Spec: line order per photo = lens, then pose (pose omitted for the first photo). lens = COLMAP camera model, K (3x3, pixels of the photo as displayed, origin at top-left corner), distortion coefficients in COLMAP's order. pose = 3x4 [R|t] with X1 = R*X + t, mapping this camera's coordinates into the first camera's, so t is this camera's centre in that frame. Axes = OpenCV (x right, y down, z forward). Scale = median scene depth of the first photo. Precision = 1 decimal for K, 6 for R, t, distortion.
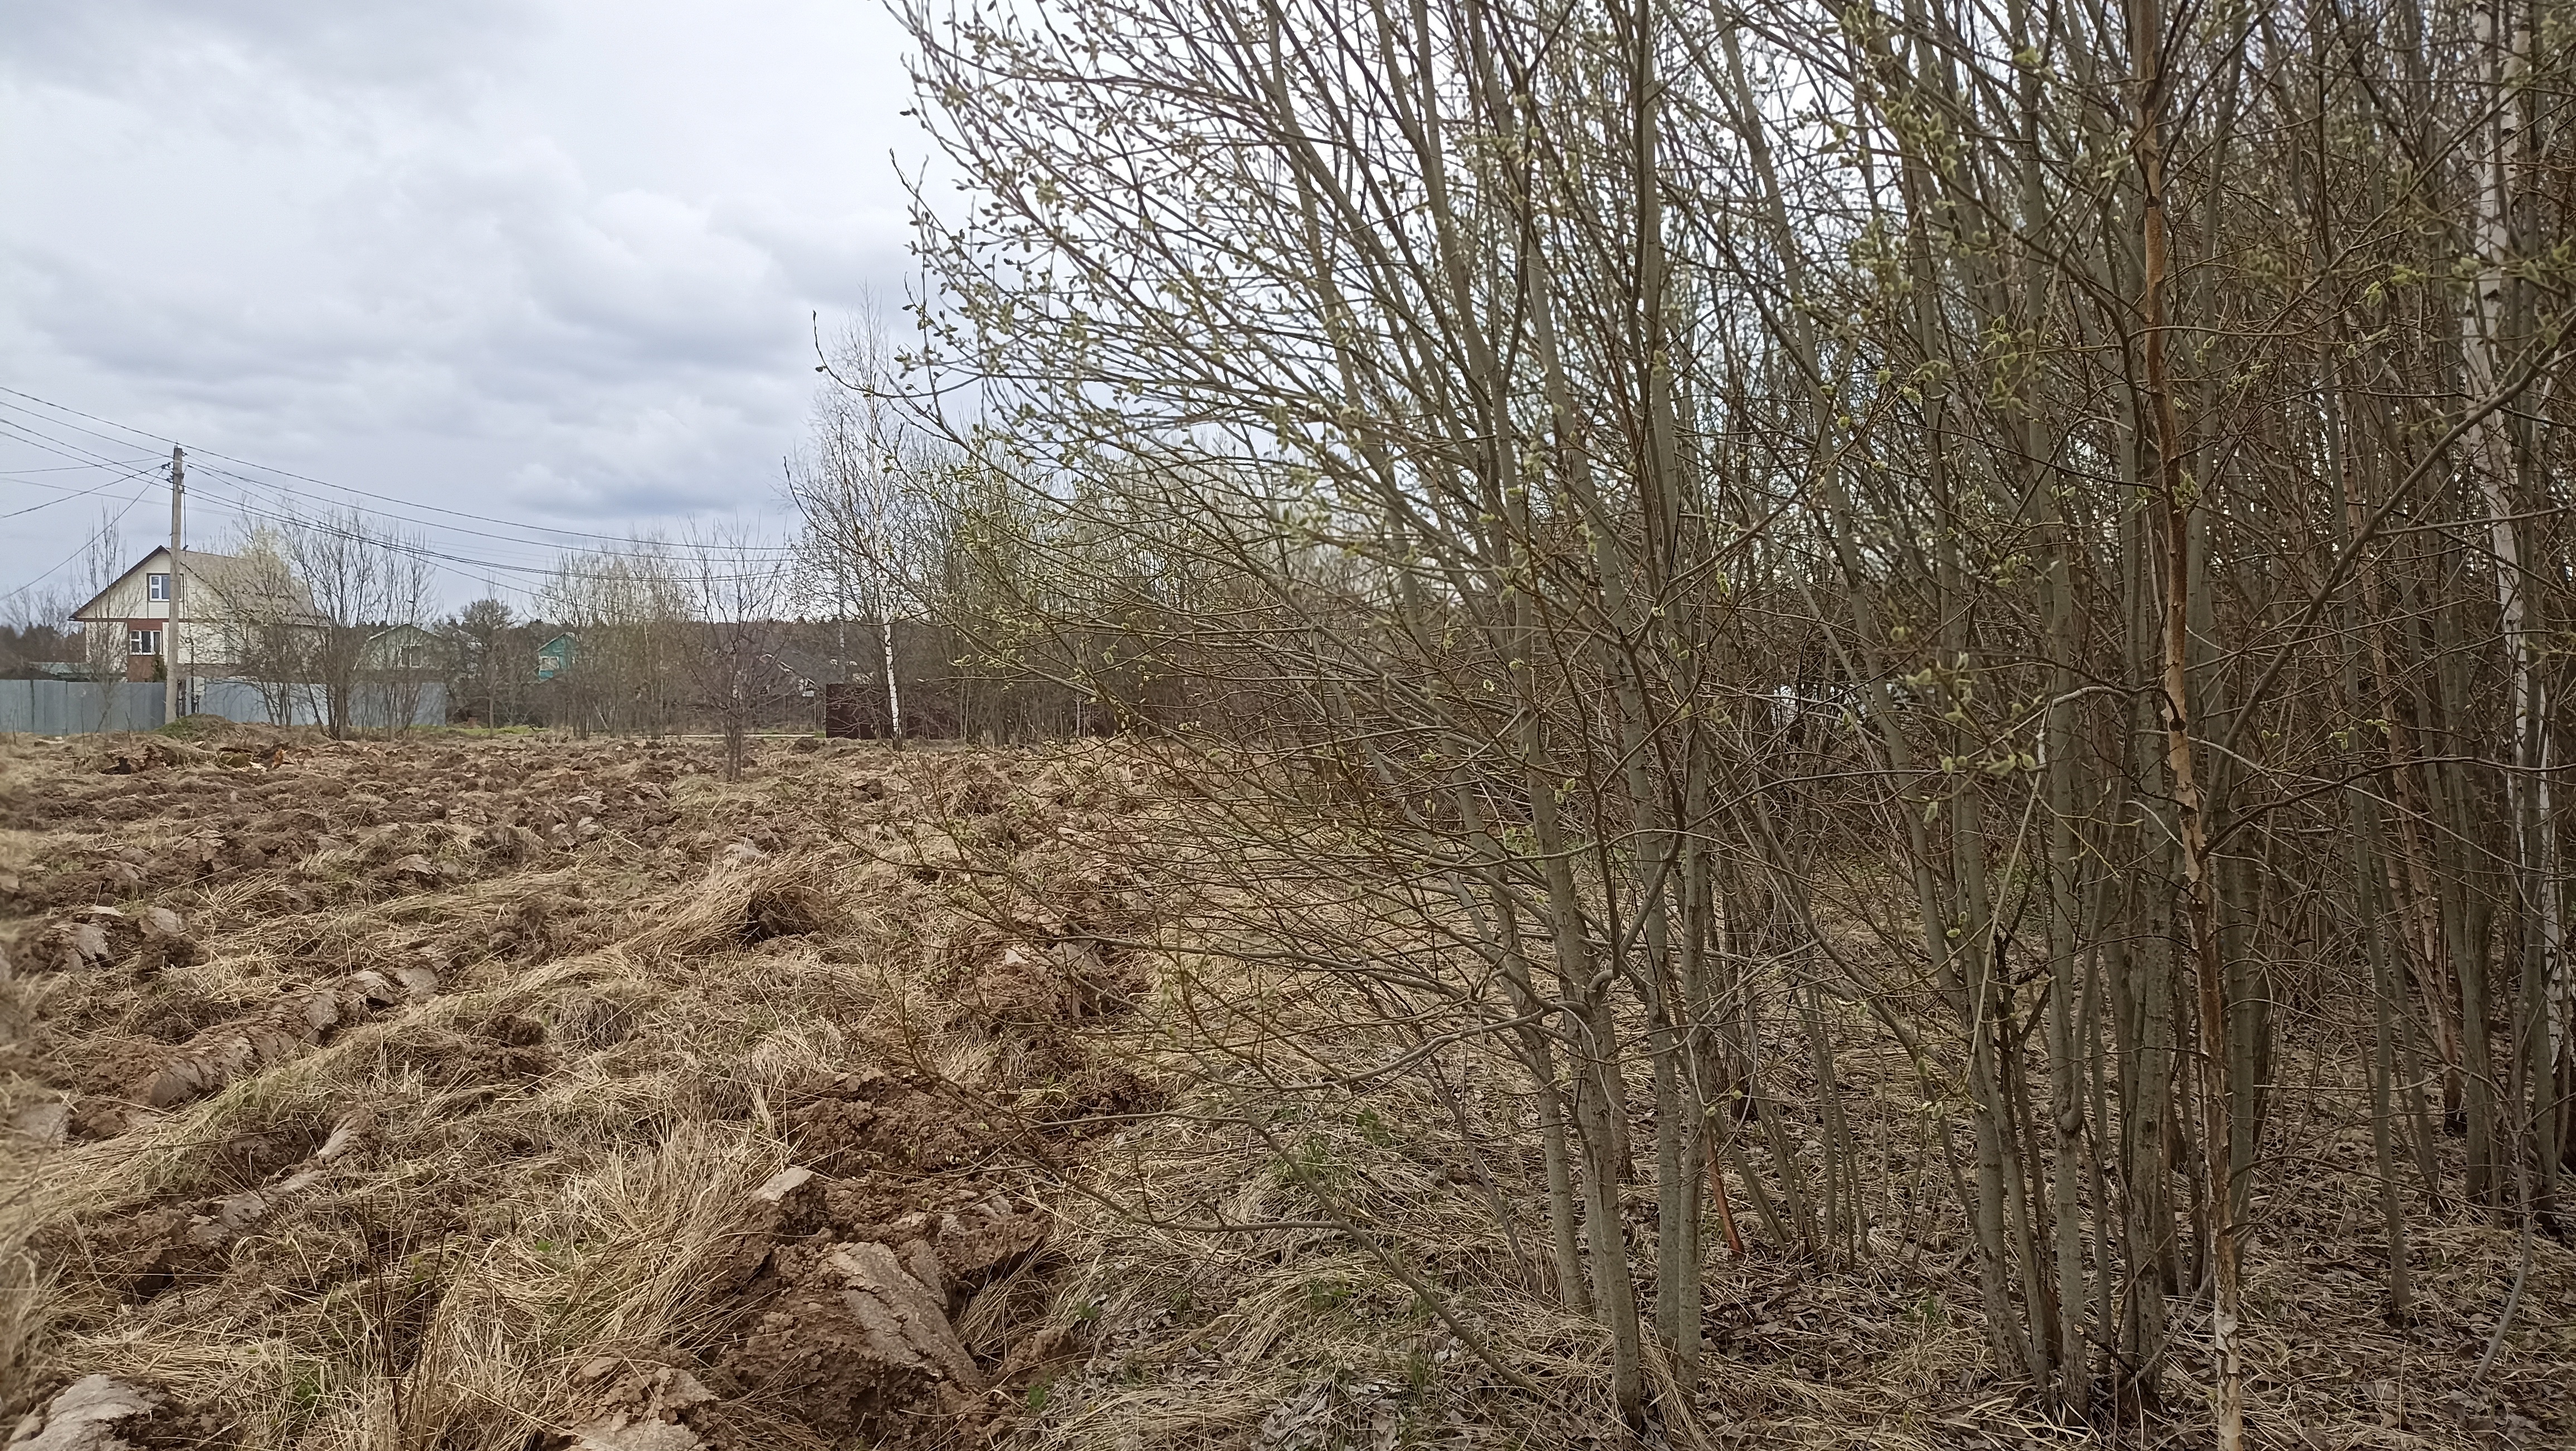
lens RADIAL K [[1895.0, 0, 1298.8], [0, 1895.0, 732.1], [0, 0, 1]] dist [0.053839, -0.047126]
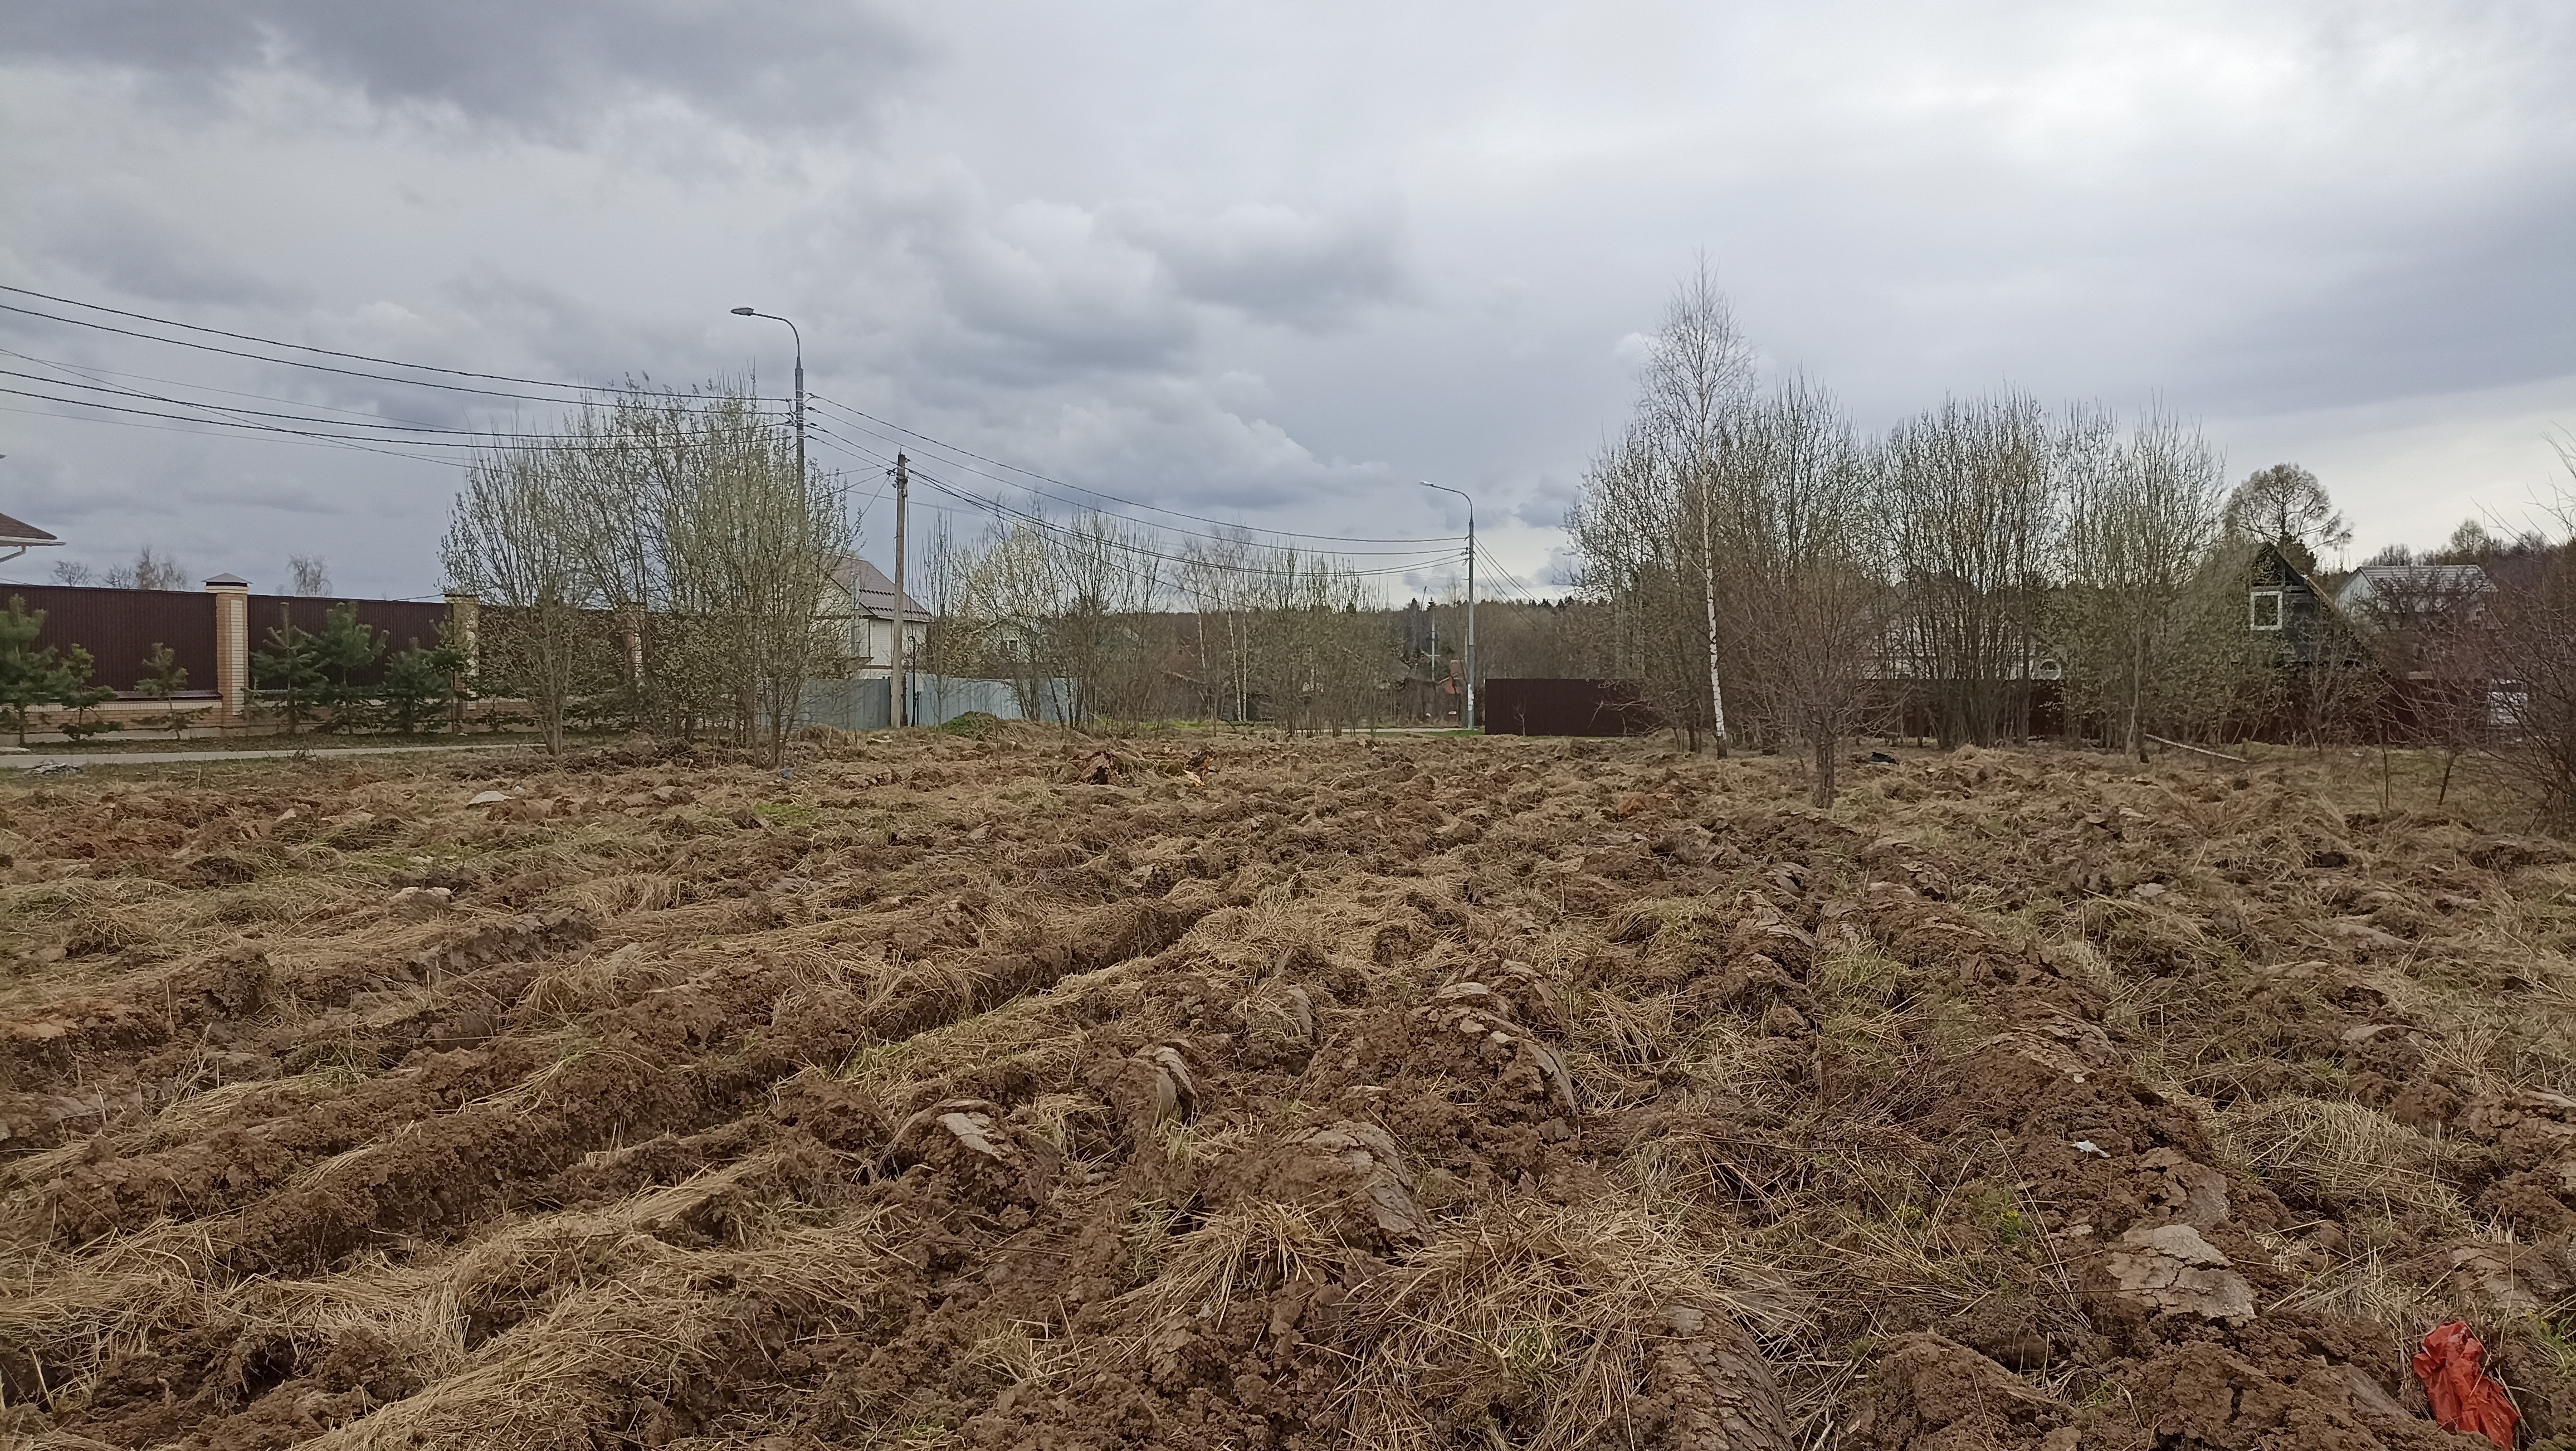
lens RADIAL K [[1895.0, 0, 1280.3], [0, 1895.0, 719.6], [0, 0, 1]] dist [0.053839, -0.047126]
pose [[0.977469, 0.003986, -0.211042, -0.861260], [-0.003915, 0.999992, 0.000752, -0.030321], [0.211044, 0.000092, 0.977477, 0.192800]]
